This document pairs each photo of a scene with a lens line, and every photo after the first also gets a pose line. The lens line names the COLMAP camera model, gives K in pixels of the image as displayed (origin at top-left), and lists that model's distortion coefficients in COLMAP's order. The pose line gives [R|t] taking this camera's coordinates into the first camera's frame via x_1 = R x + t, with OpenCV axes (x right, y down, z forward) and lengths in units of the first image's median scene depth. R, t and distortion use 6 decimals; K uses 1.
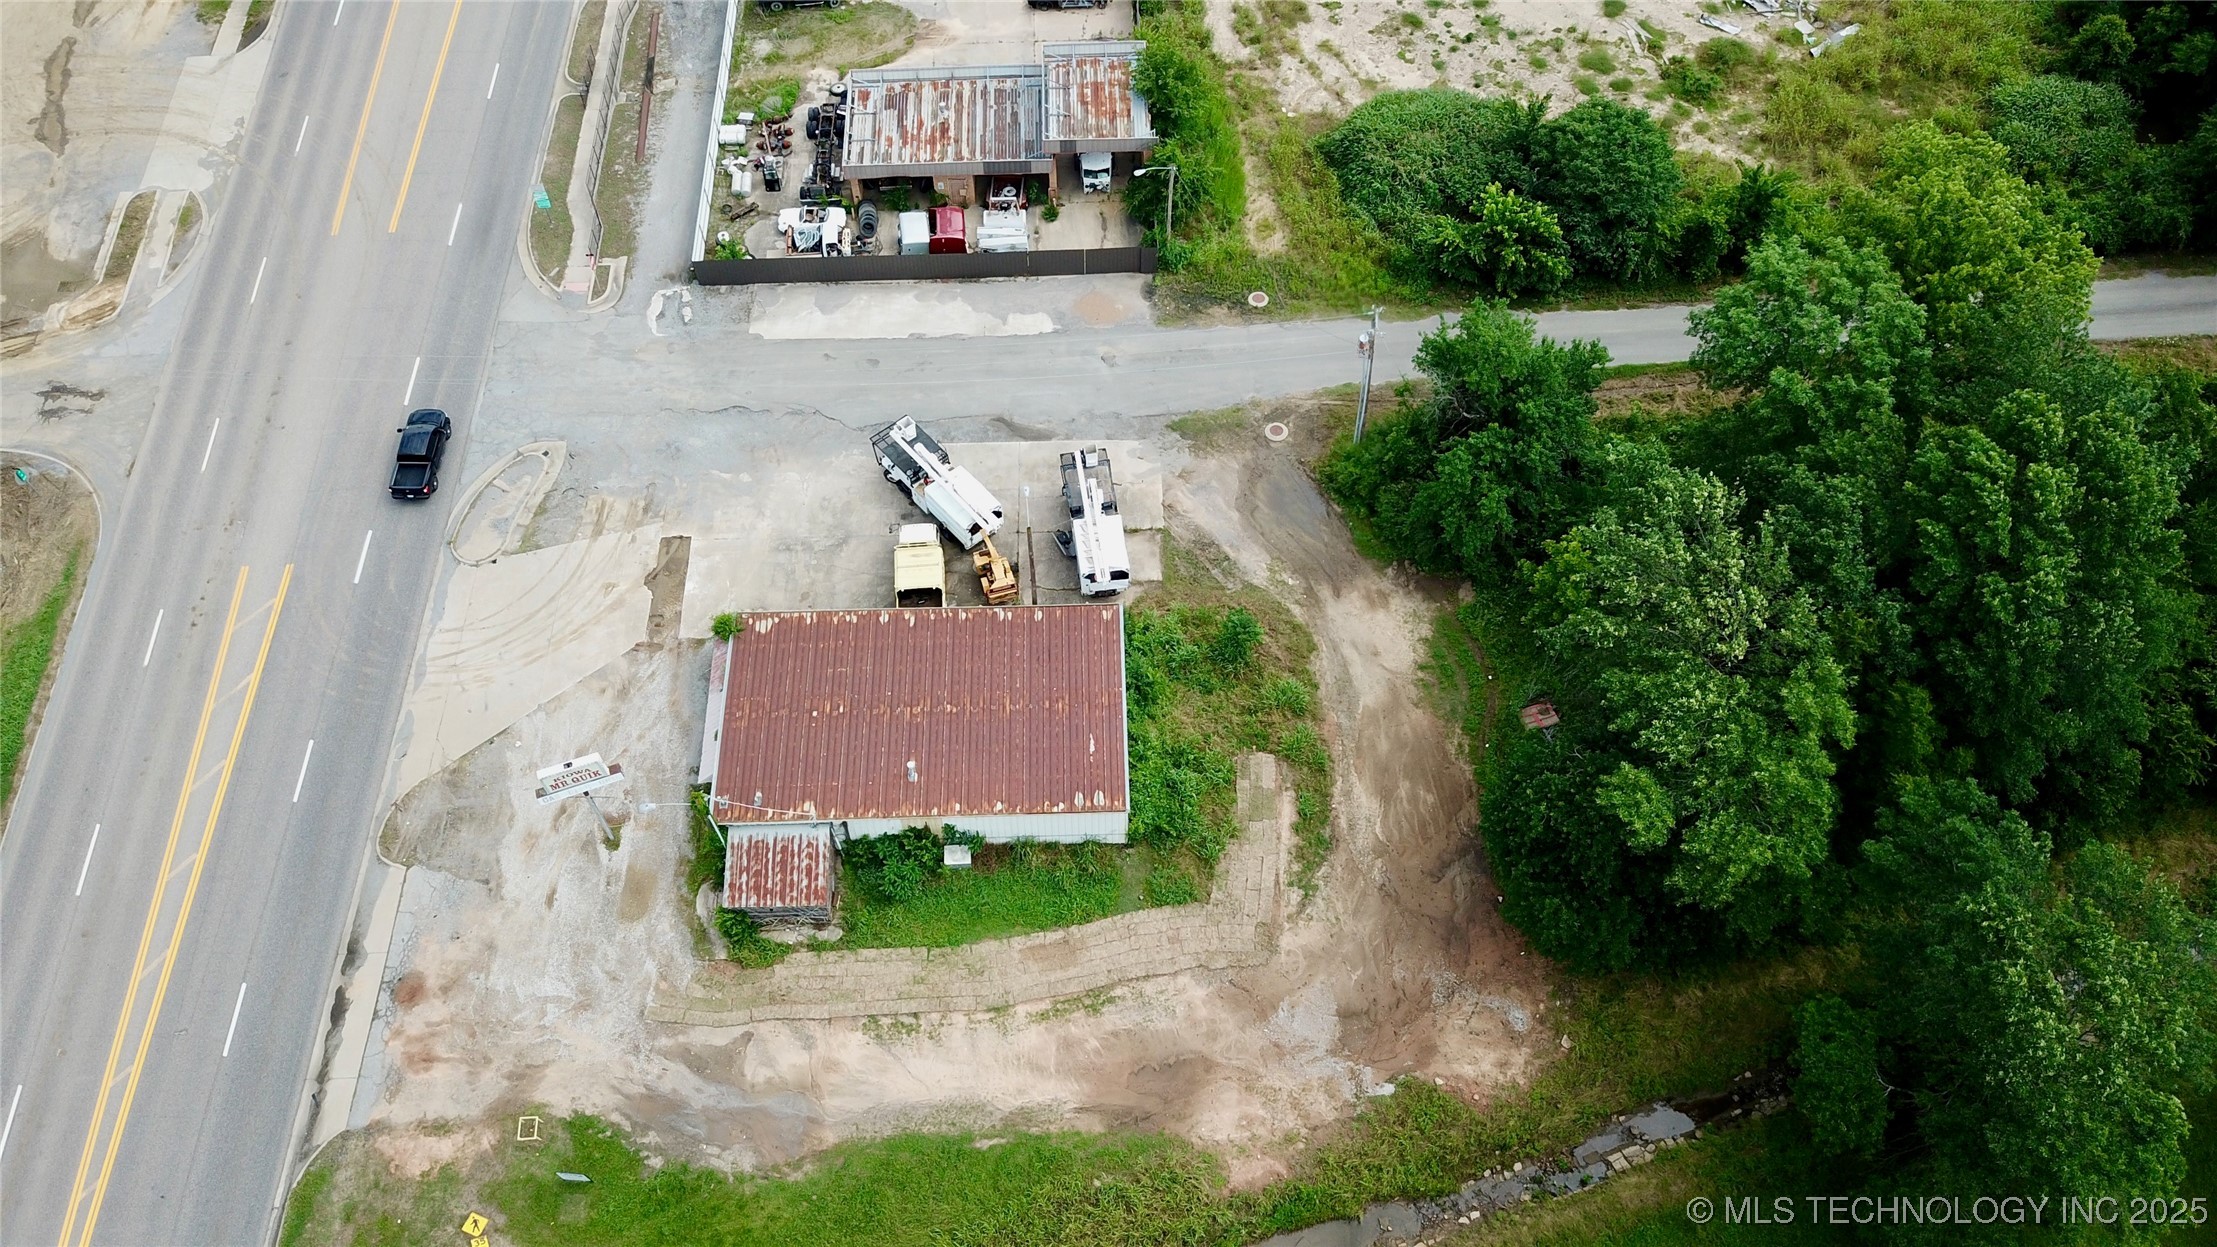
lens RADIAL K [[1707.9, 0, 1098.5], [0, 1707.9, 638.2], [0, 0, 1]] dist [-0.006855, 0.013690]
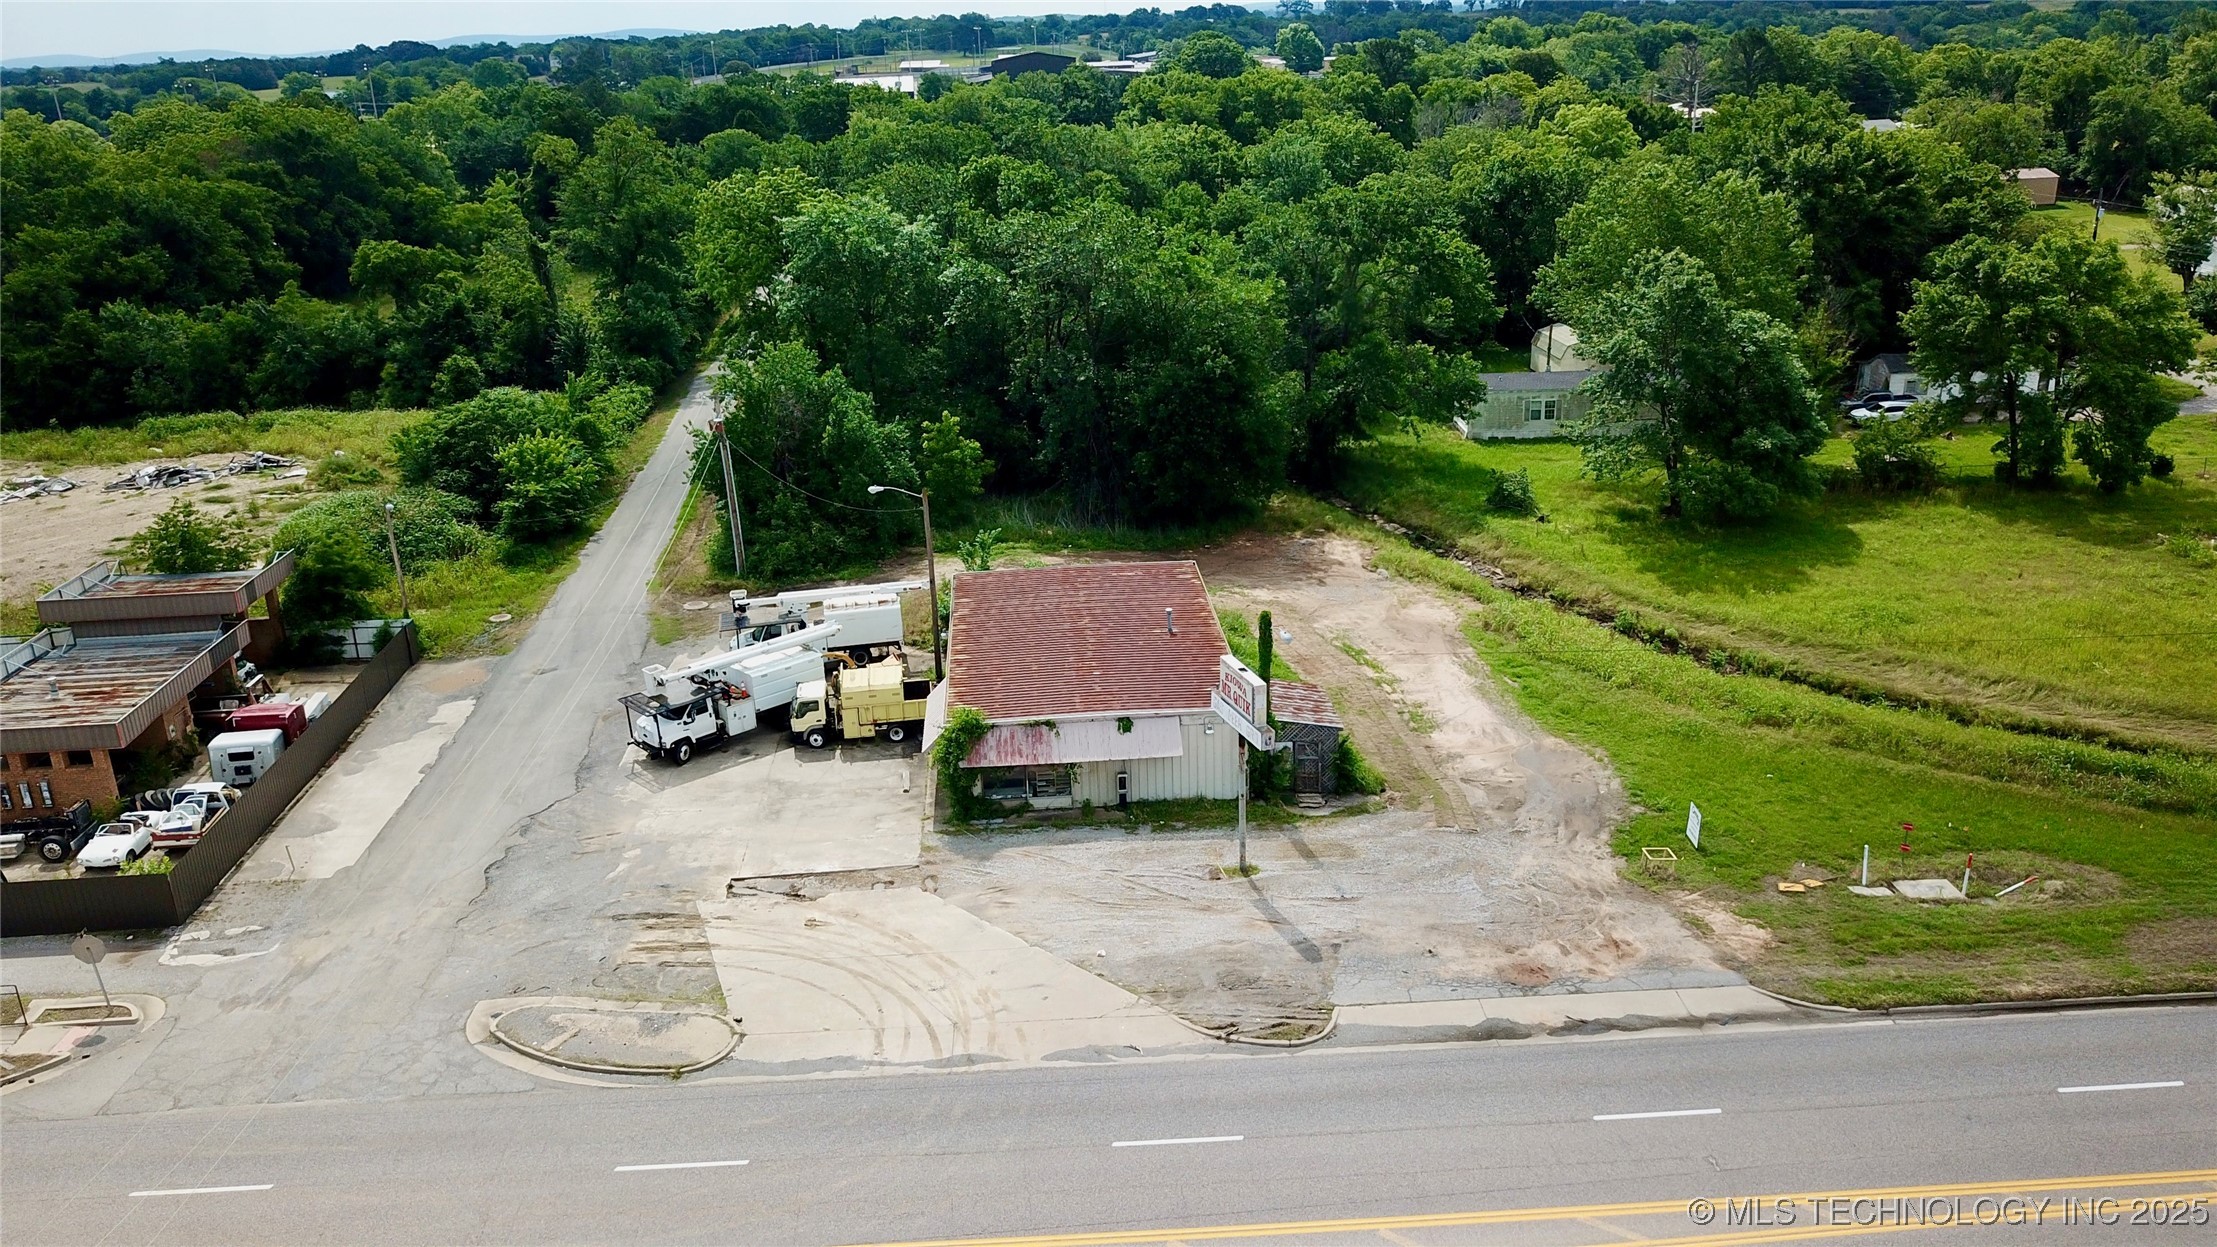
lens RADIAL K [[1706.8, 0, 1096.7], [0, 1706.8, 638.4], [0, 0, 1]] dist [0.000760, 0.003728]
pose [[-0.038659, -0.321342, 0.946174, -0.764753], [0.857926, 0.474793, 0.196304, -0.102263], [-0.512317, 0.819336, 0.257333, 0.622875]]
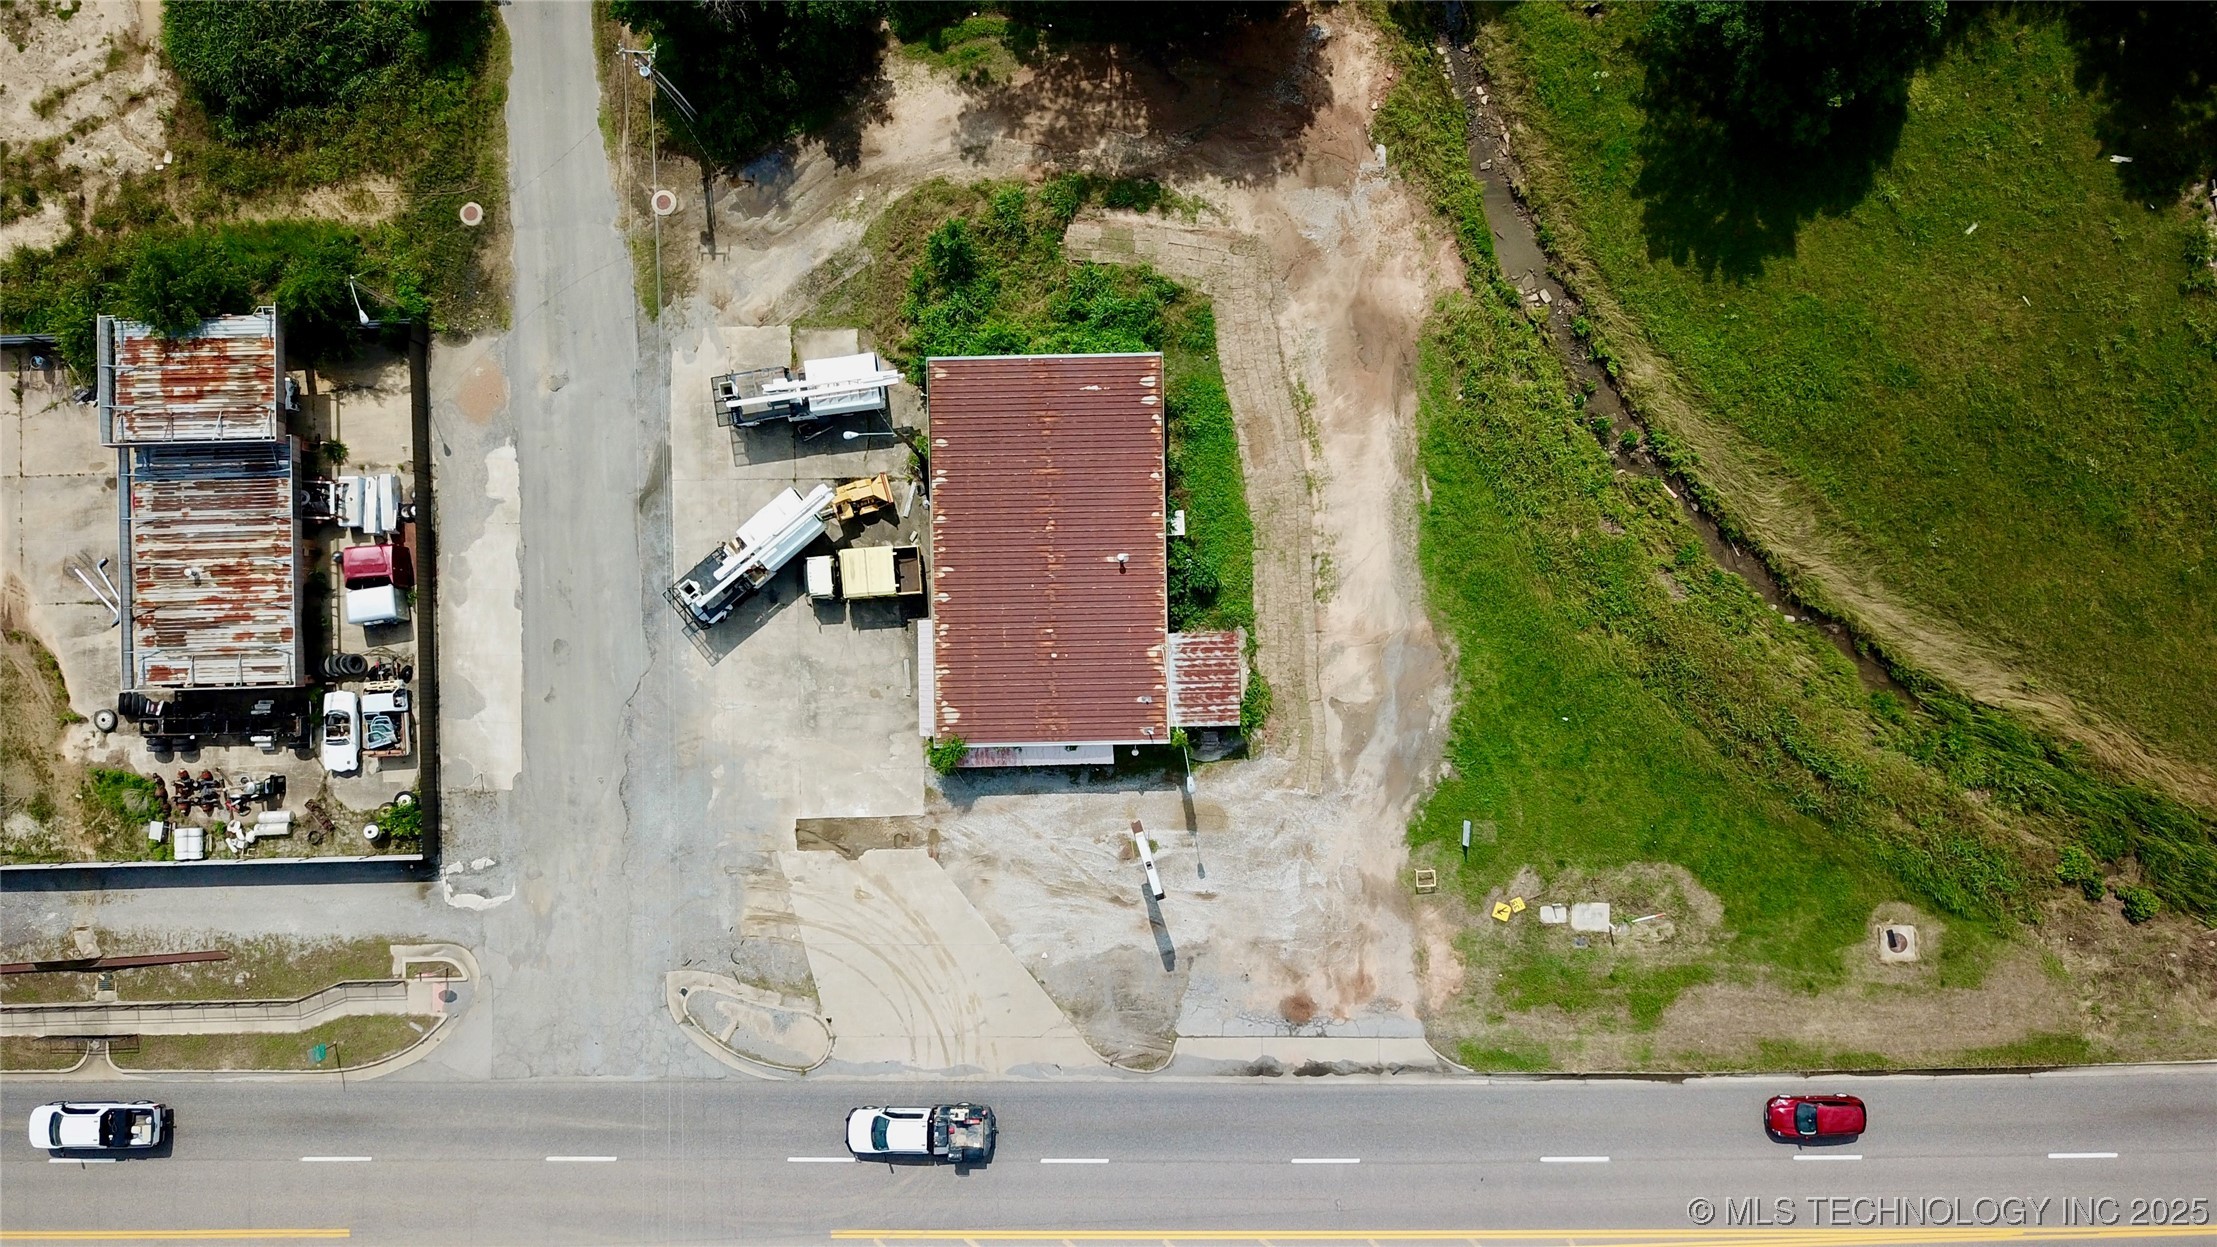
lens RADIAL K [[1723.3, 0, 1099.2], [0, 1723.3, 641.5], [0, 0, 1]] dist [-0.005669, 0.005158]
pose [[0.002679, -0.999383, 0.035027, -0.157153], [0.850535, 0.020698, 0.525511, -0.386349], [-0.525911, 0.028384, 0.850066, 0.081371]]
